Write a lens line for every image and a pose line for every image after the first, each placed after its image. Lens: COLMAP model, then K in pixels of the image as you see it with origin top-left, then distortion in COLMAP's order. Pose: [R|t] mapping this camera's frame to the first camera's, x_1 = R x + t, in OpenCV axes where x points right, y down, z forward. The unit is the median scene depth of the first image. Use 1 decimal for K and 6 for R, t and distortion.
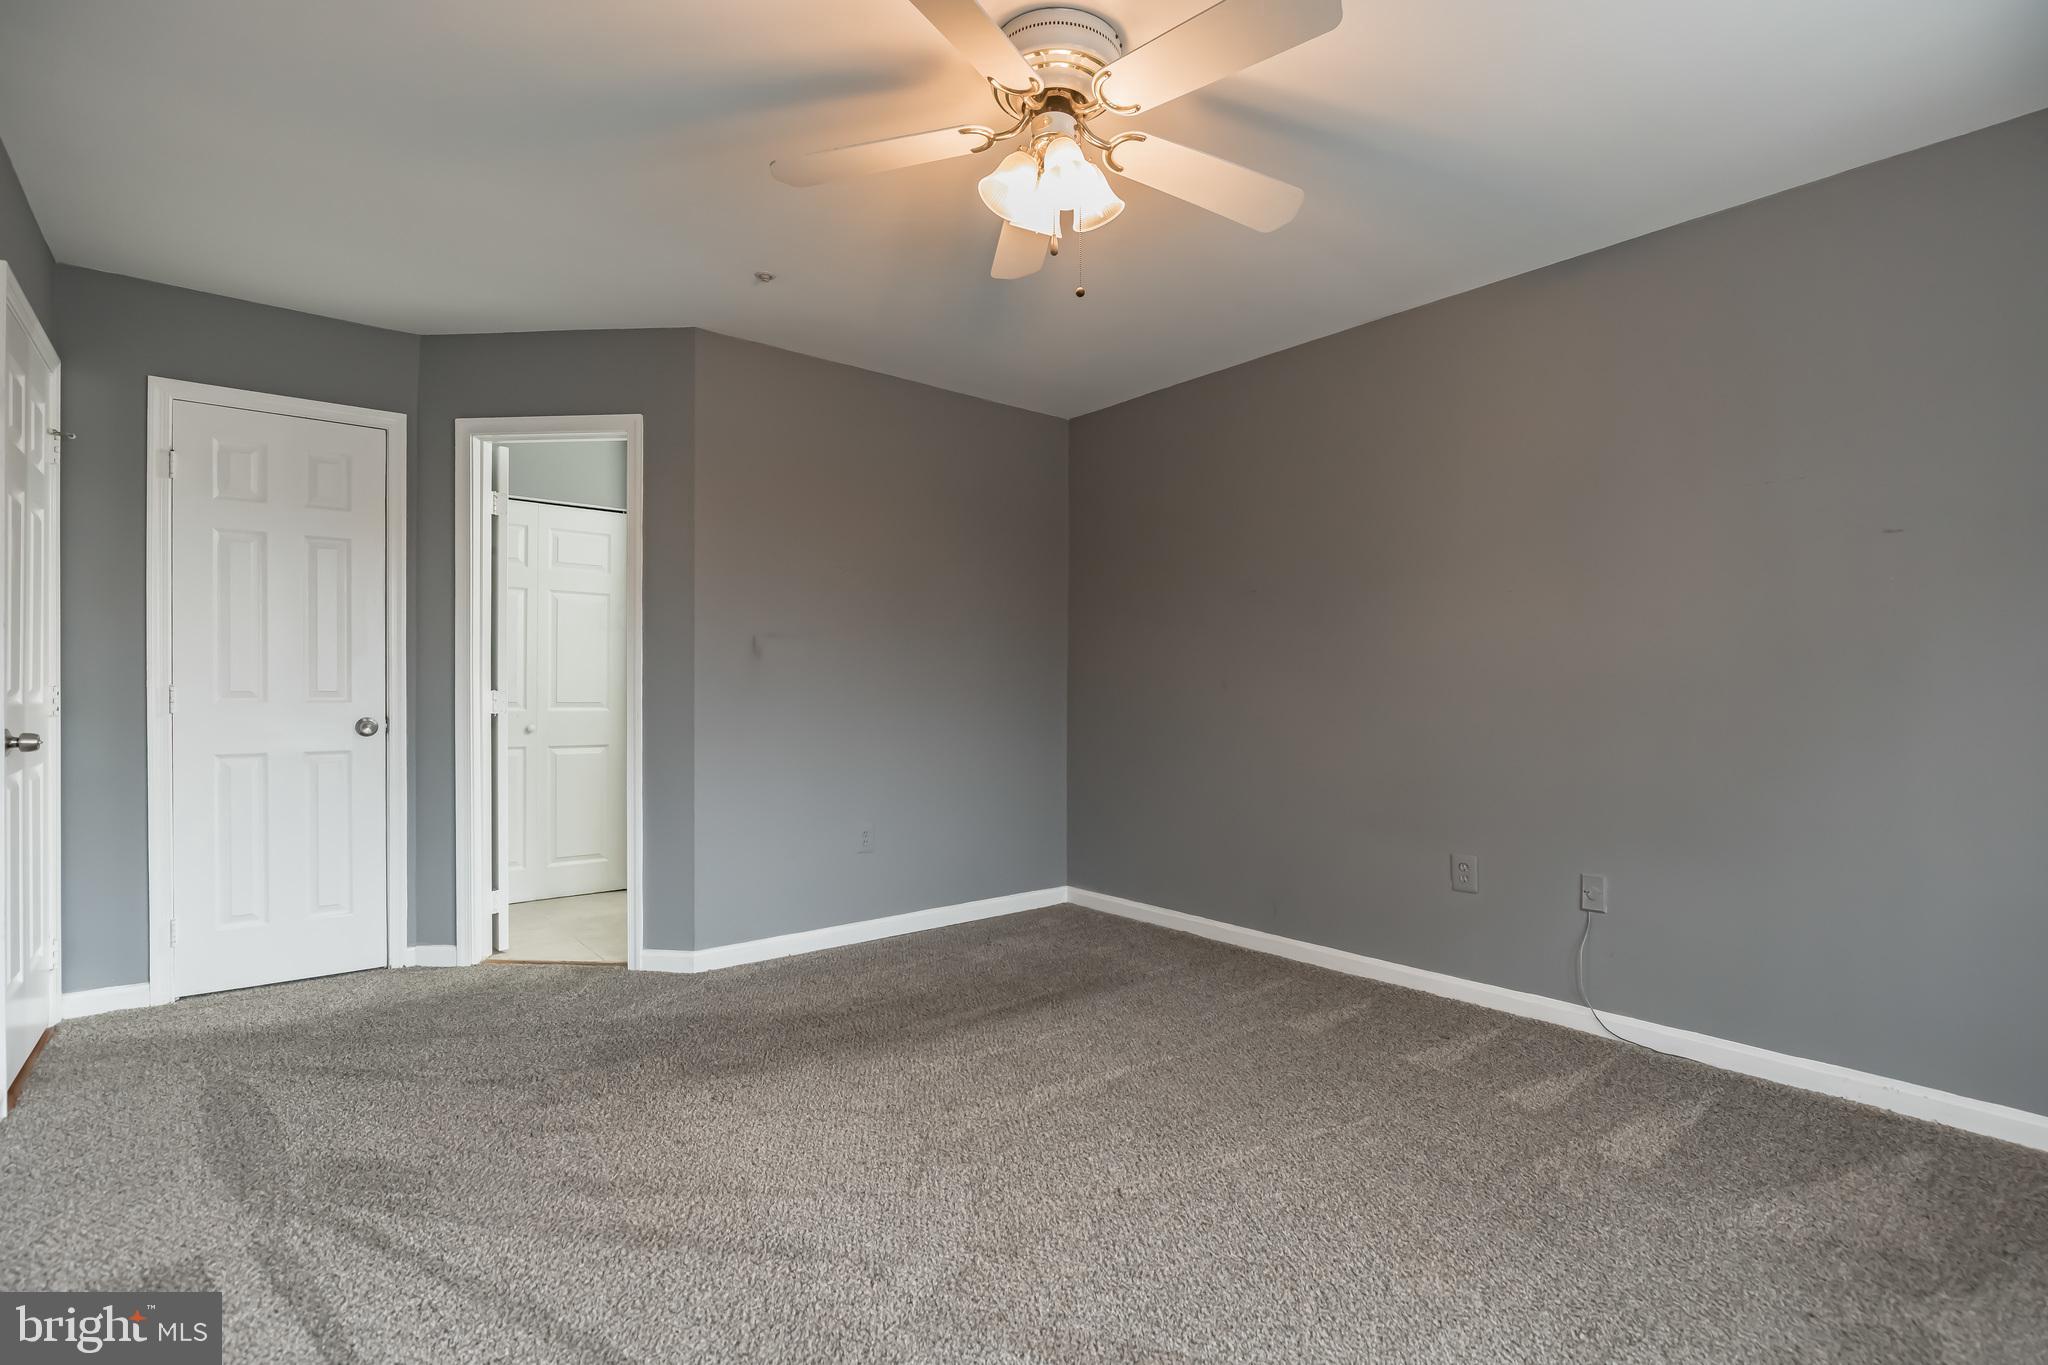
lens RADIAL K [[946.8, 0, 1017.2], [0, 946.8, 678.9], [0, 0, 1]] dist [-0.003298, -0.000082]
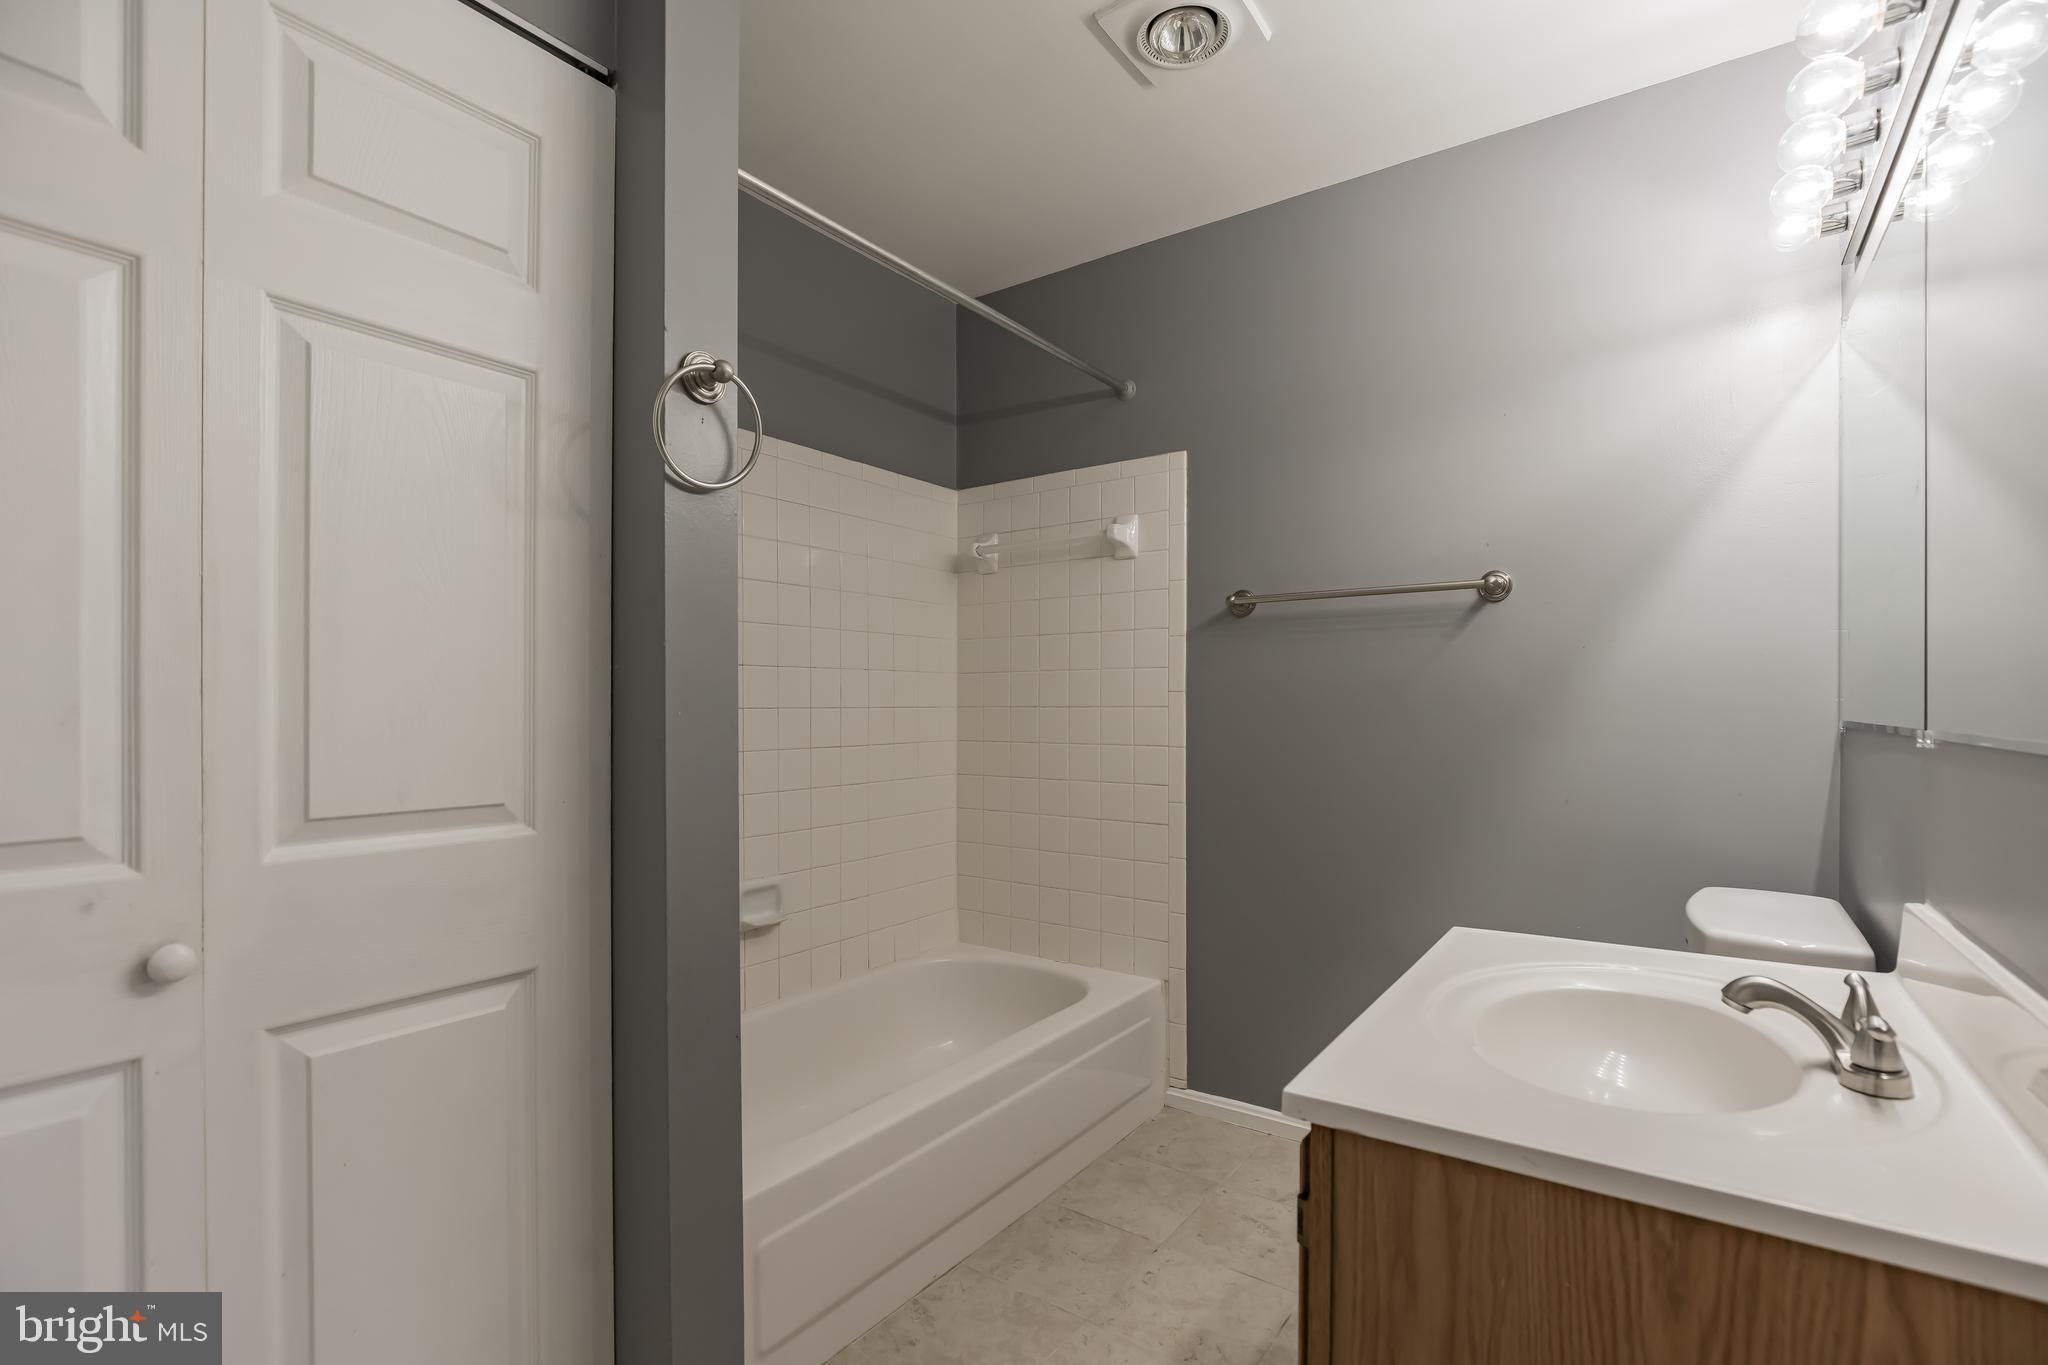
lens RADIAL K [[946.8, 0, 1032.0], [0, 946.8, 696.9], [0, 0, 1]] dist [-0.003298, -0.000082]
pose [[0.960002, -0.004755, 0.279953, -0.388240], [0.003964, 0.999986, 0.003391, -0.003322], [-0.279965, -0.002146, 0.960008, 0.745794]]
